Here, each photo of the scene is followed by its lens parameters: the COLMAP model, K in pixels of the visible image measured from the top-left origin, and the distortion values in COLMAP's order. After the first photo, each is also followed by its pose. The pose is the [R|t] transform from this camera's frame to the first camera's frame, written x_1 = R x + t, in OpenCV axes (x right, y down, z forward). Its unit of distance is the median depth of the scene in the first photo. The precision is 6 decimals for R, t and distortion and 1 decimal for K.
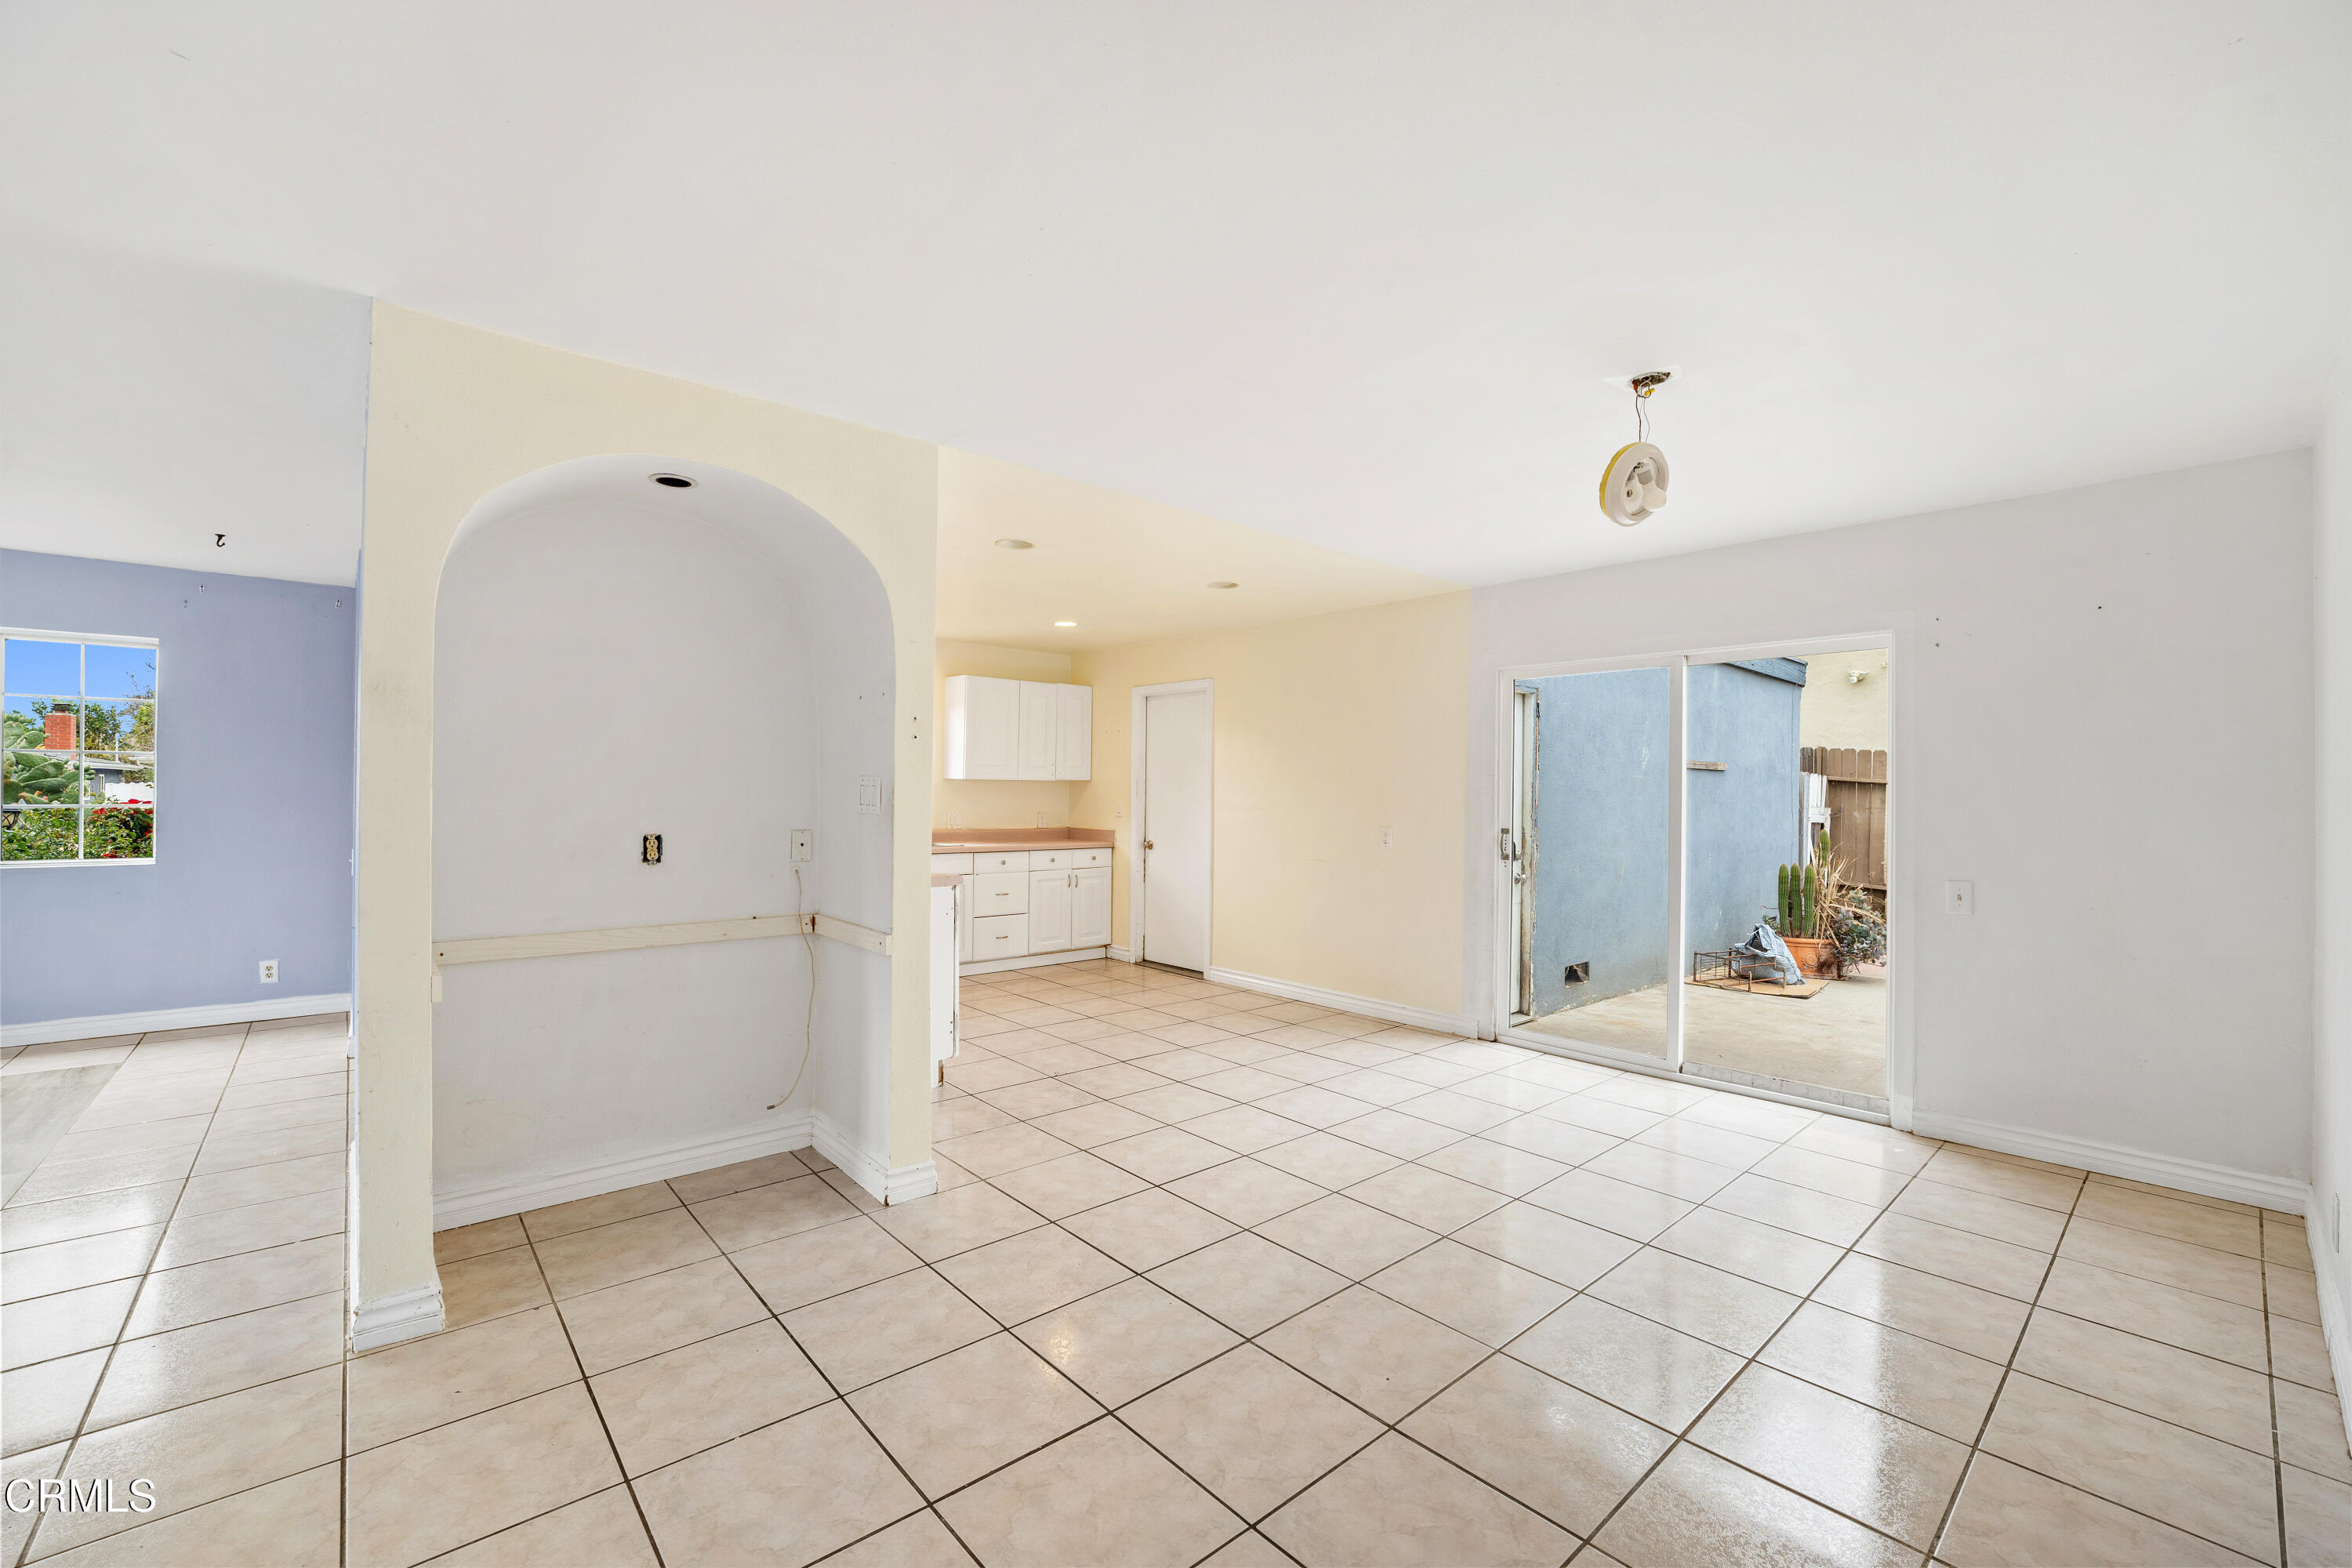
lens RADIAL K [[964.7, 0, 1187.6], [0, 964.7, 788.1], [0, 0, 1]] dist [-0.028464, 0.002840]
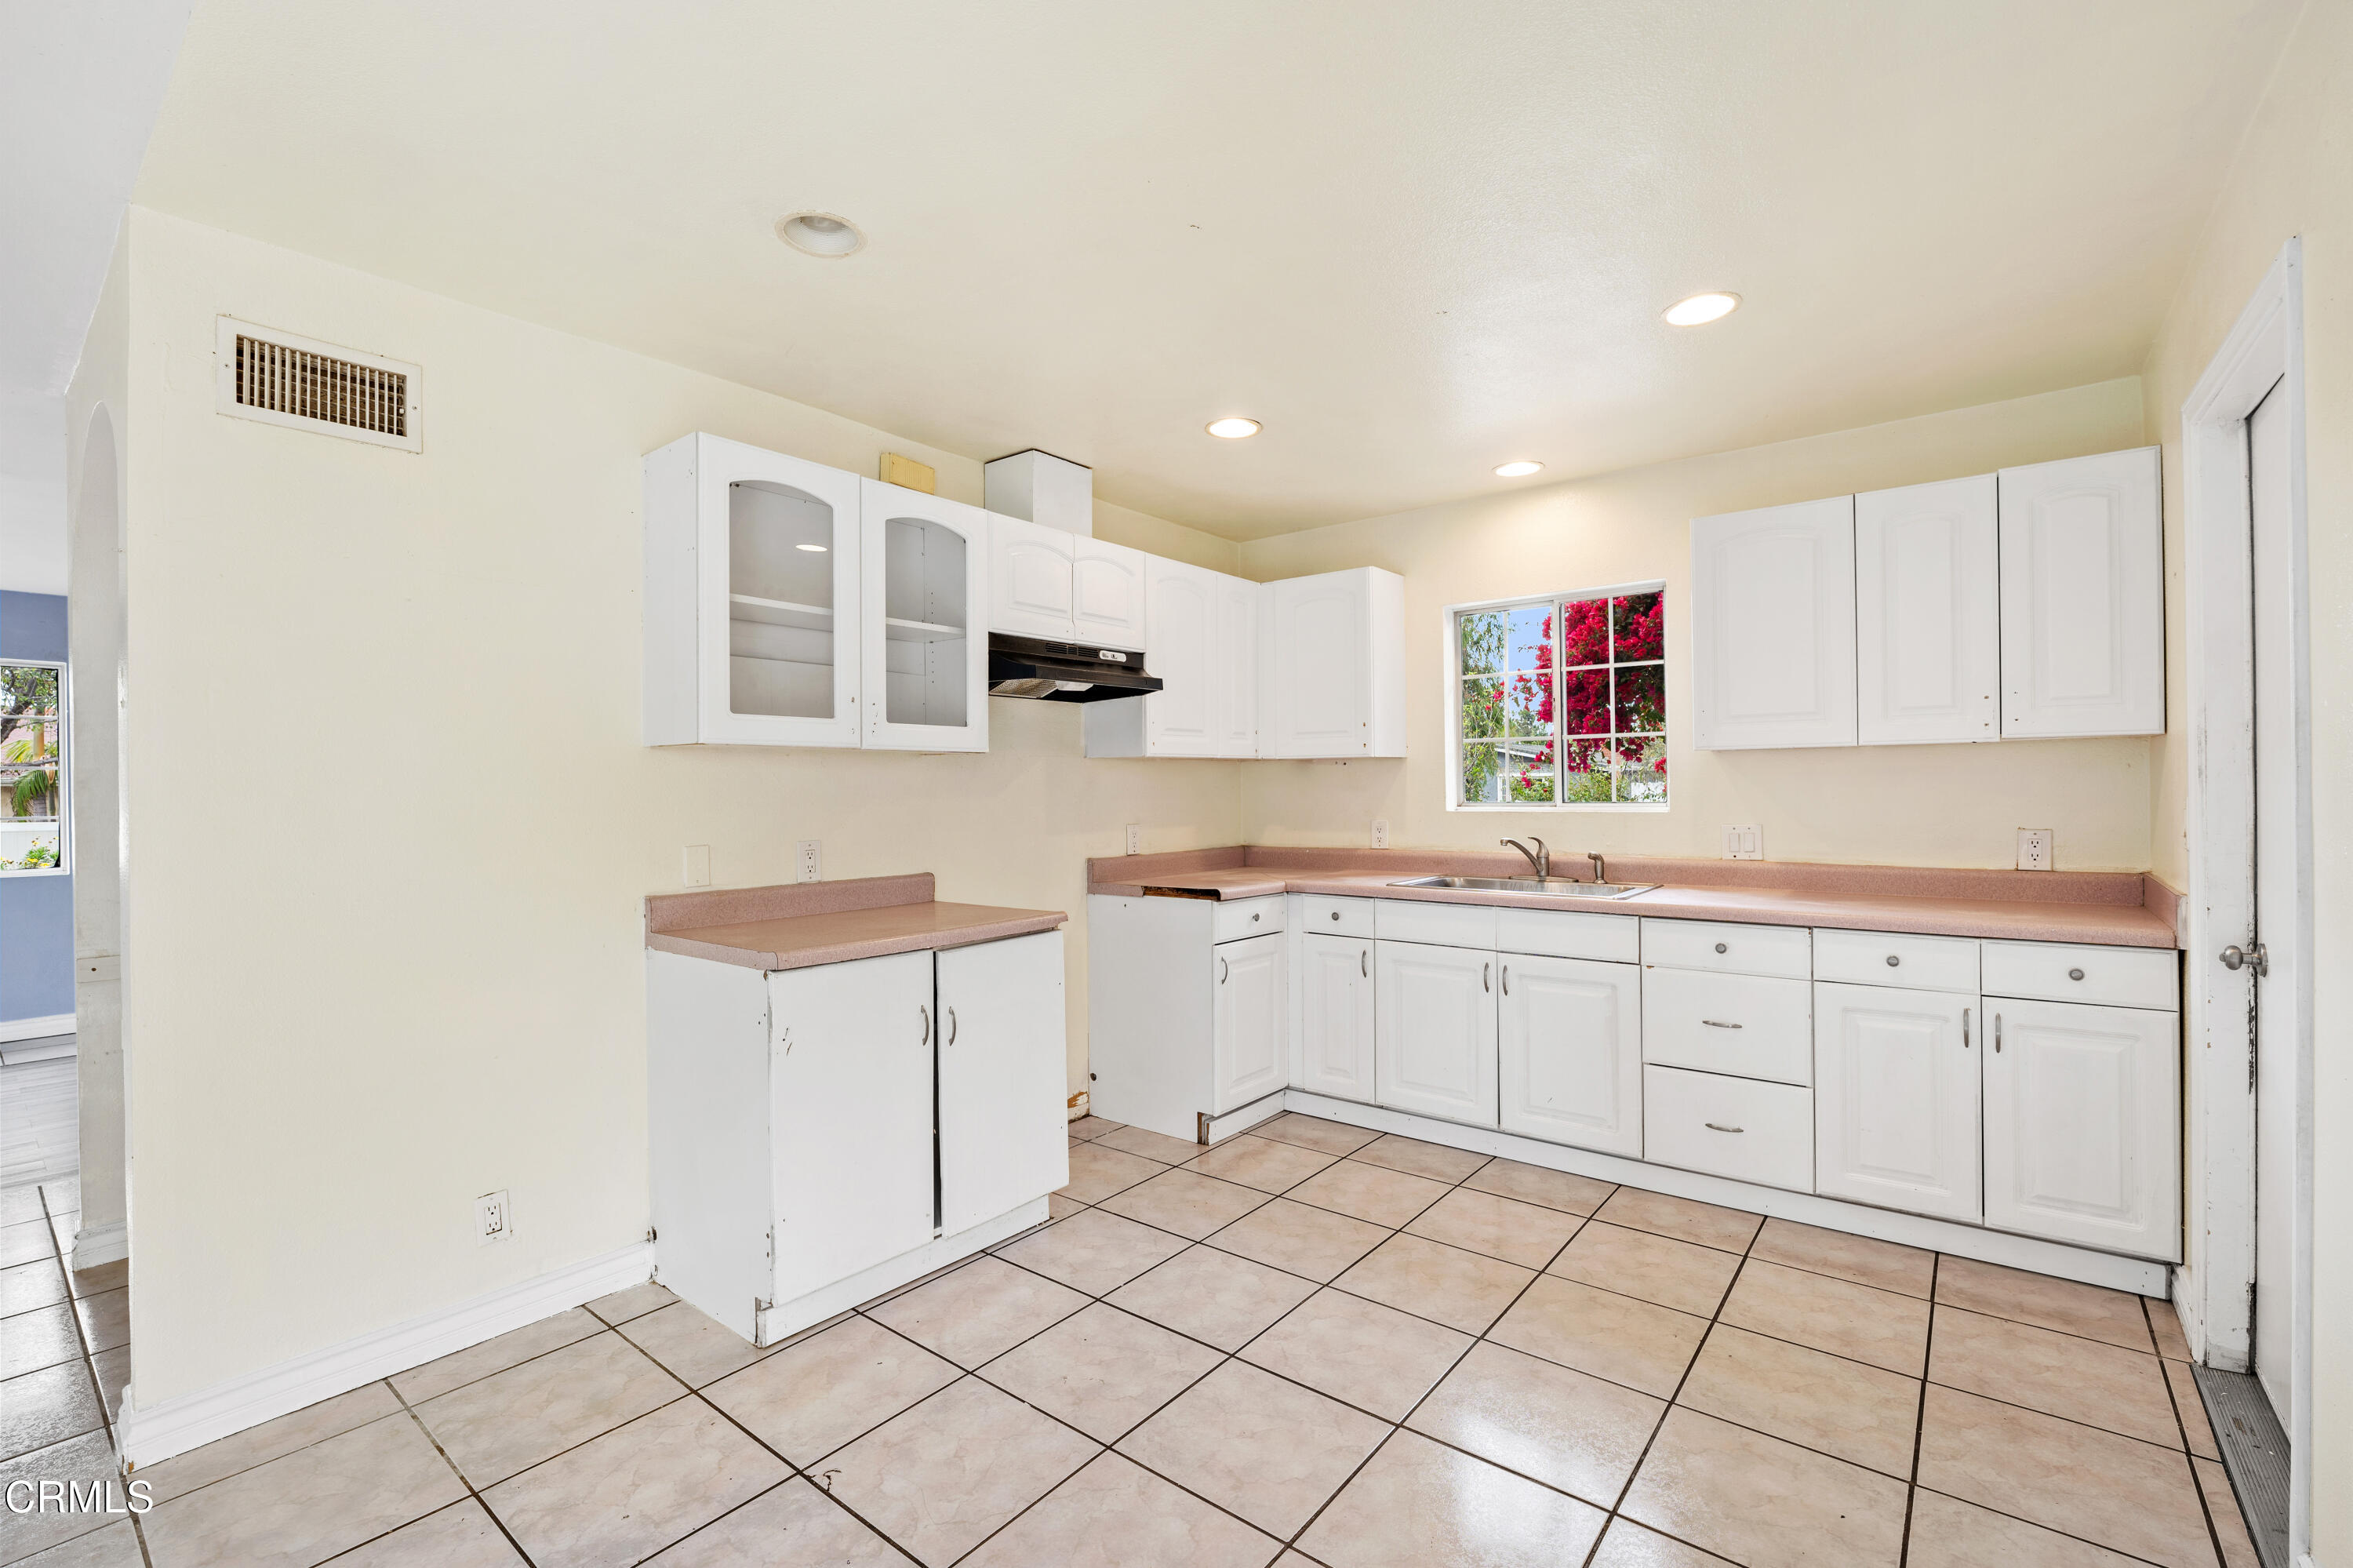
lens RADIAL K [[1025.2, 0, 1171.3], [0, 1025.2, 790.3], [0, 0, 1]] dist [-0.023331, 0.002305]
pose [[0.162199, -0.010041, -0.986707, 0.197126], [0.016964, 0.999829, -0.007386, 0.008586], [0.986612, -0.015540, 0.162341, 0.680160]]
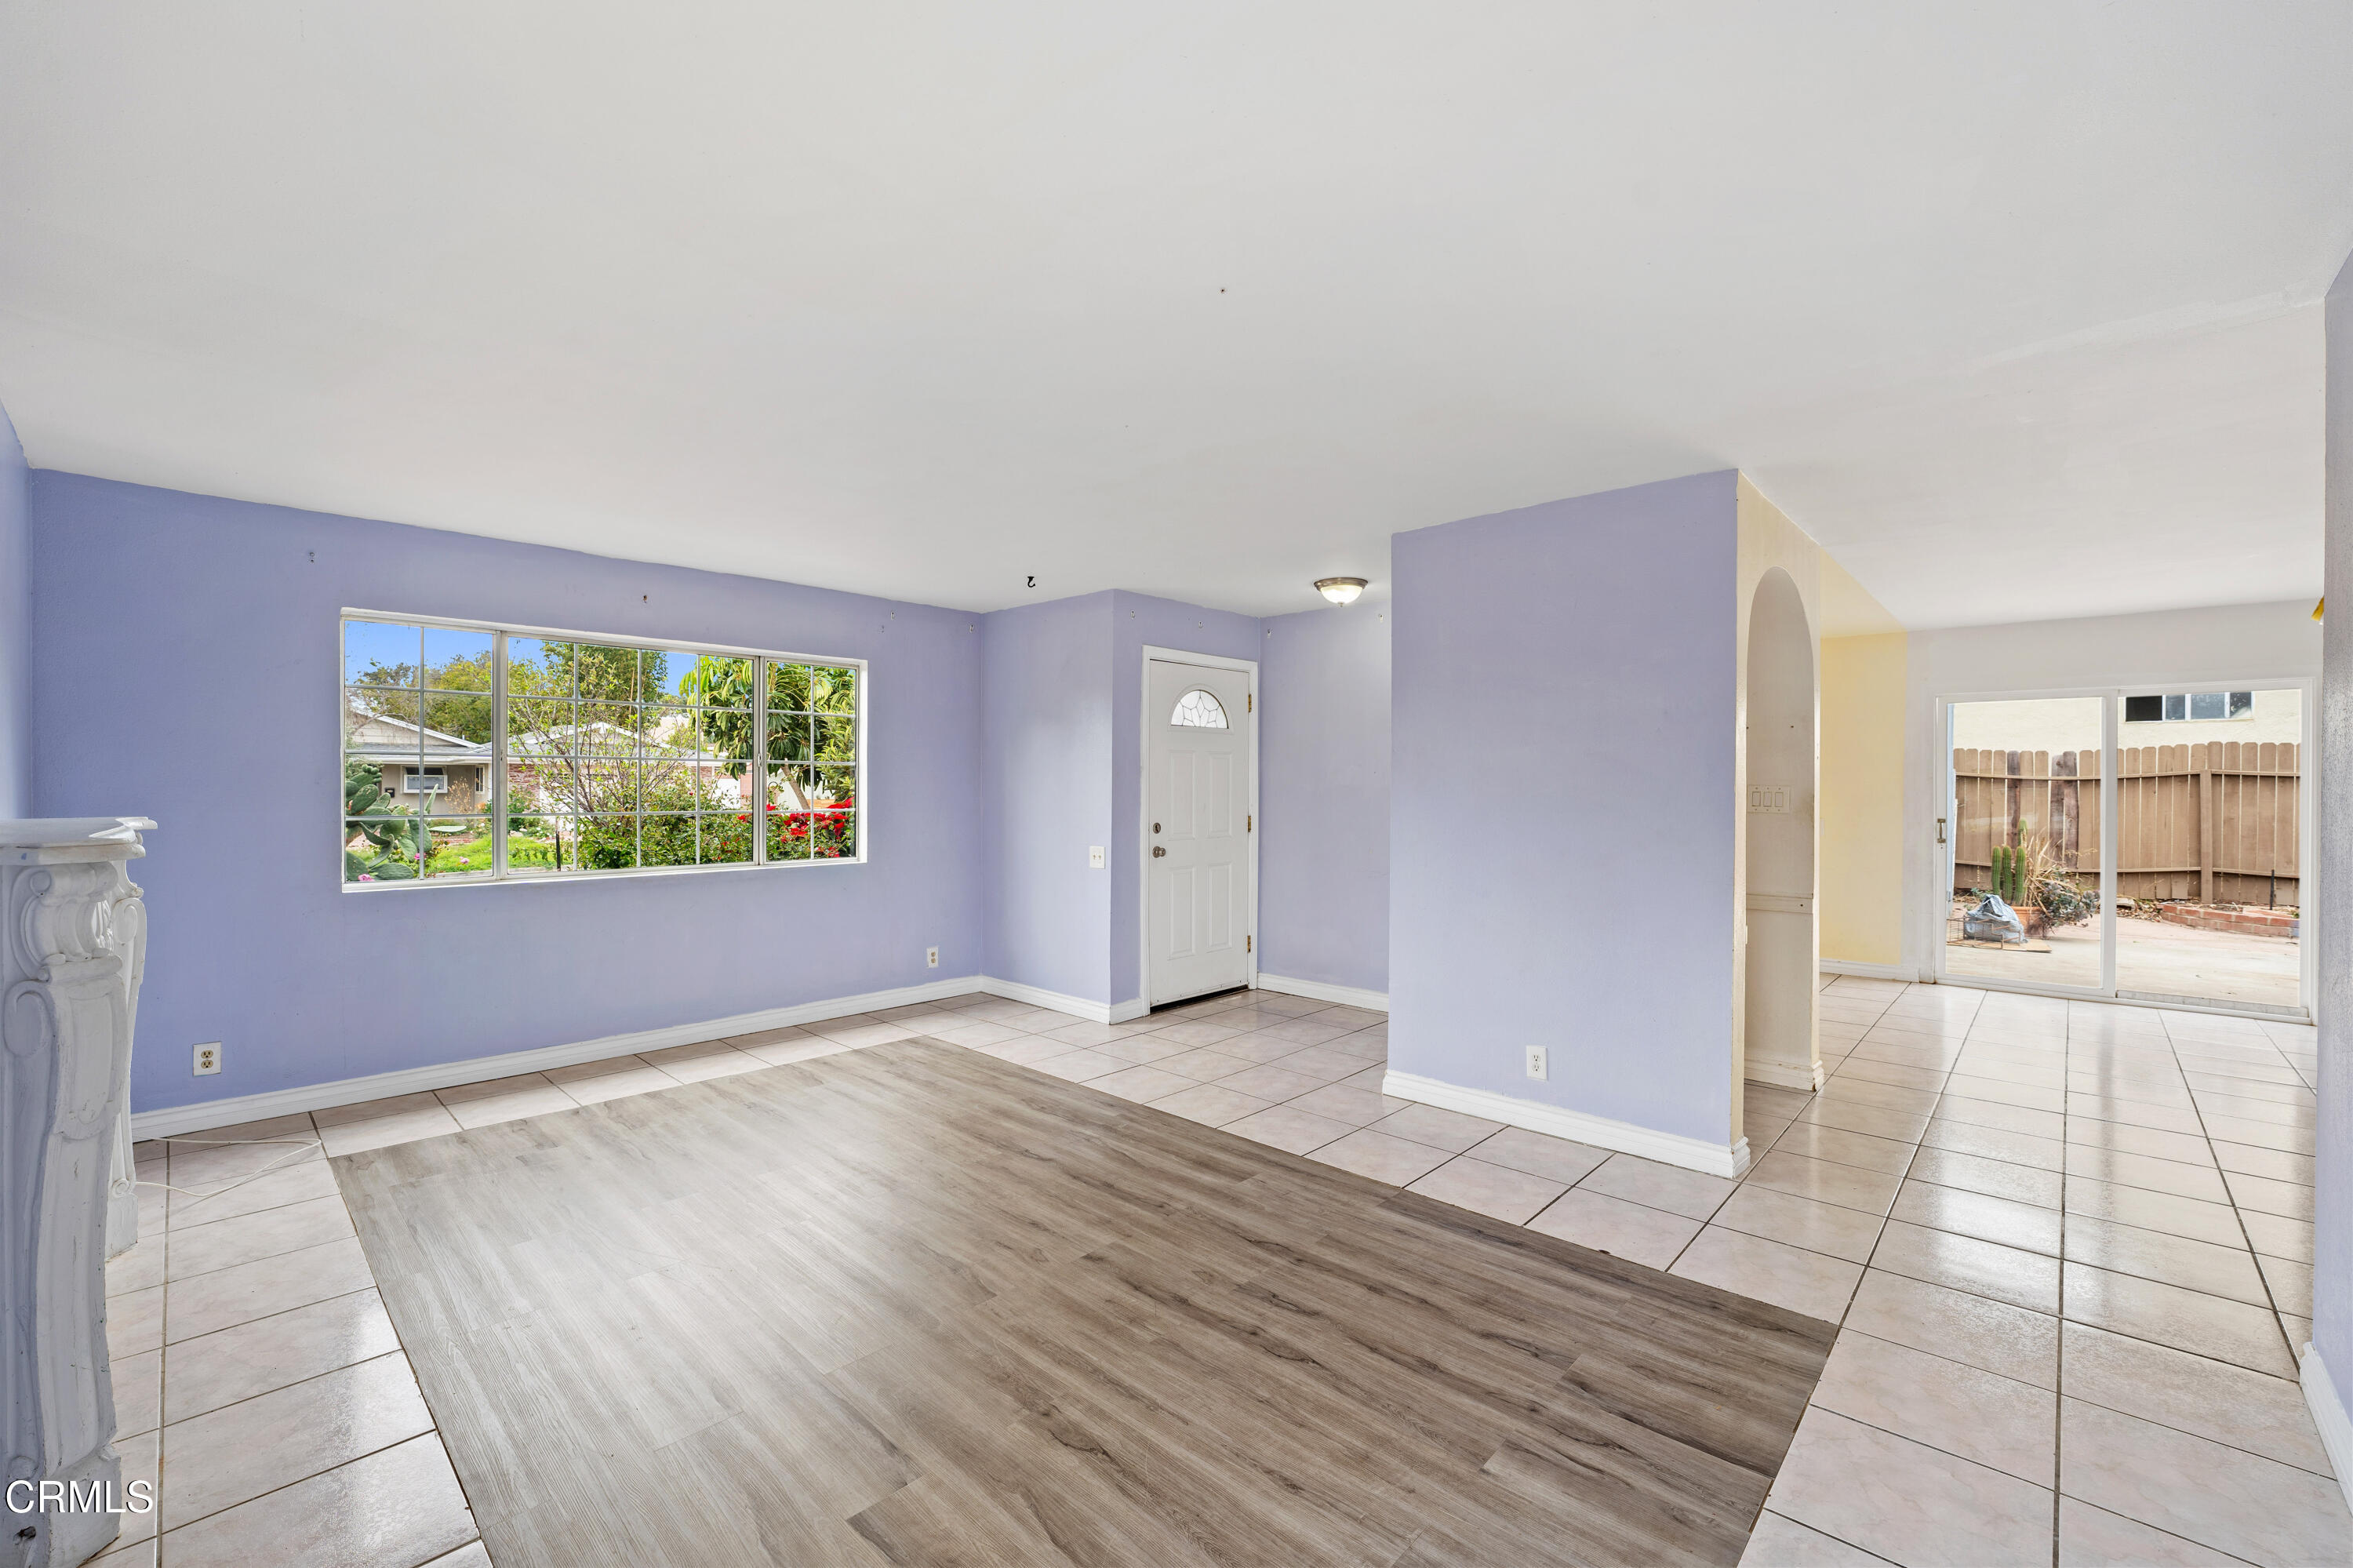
lens RADIAL K [[965.1, 0, 1182.6], [0, 965.1, 788.5], [0, 0, 1]] dist [-0.028464, 0.002840]
pose [[0.995566, -0.005594, 0.093896, -0.575913], [0.004821, 0.999953, 0.008449, -0.010911], [-0.093939, -0.007959, 0.995546, -0.127165]]
